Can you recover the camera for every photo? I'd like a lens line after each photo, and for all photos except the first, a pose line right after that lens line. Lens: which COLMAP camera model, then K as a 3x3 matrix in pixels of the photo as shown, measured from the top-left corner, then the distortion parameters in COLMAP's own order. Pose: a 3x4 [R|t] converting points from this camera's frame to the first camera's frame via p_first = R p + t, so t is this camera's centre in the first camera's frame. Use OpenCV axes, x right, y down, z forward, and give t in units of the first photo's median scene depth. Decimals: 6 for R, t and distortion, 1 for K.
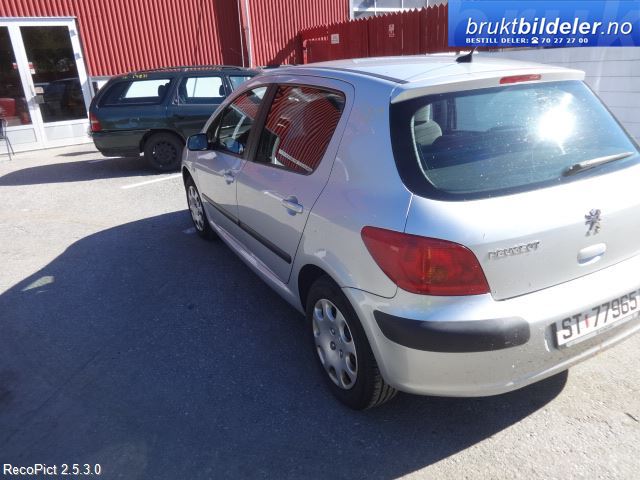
lens RADIAL K [[484.4, 0, 319.7], [0, 484.4, 239.9], [0, 0, 1]] dist [0.028314, -0.015885]
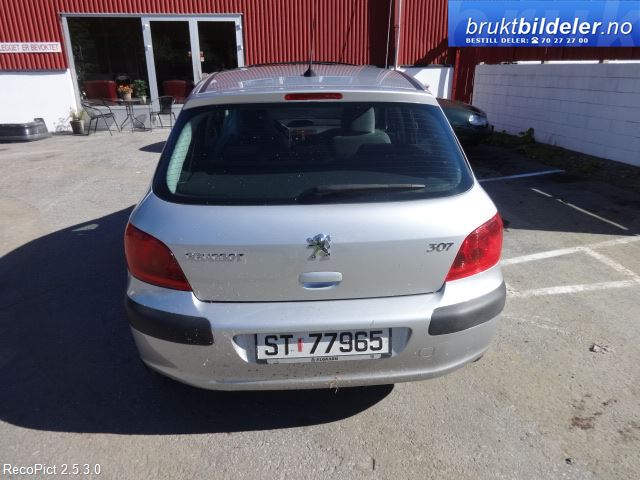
lens RADIAL K [[484.4, 0, 319.1], [0, 484.4, 239.3], [0, 0, 1]] dist [0.028314, -0.015885]
pose [[0.914588, 0.184049, -0.360075, 0.786022], [-0.181137, 0.982555, 0.042138, -0.081145], [0.361549, 0.026684, 0.931971, 0.079016]]
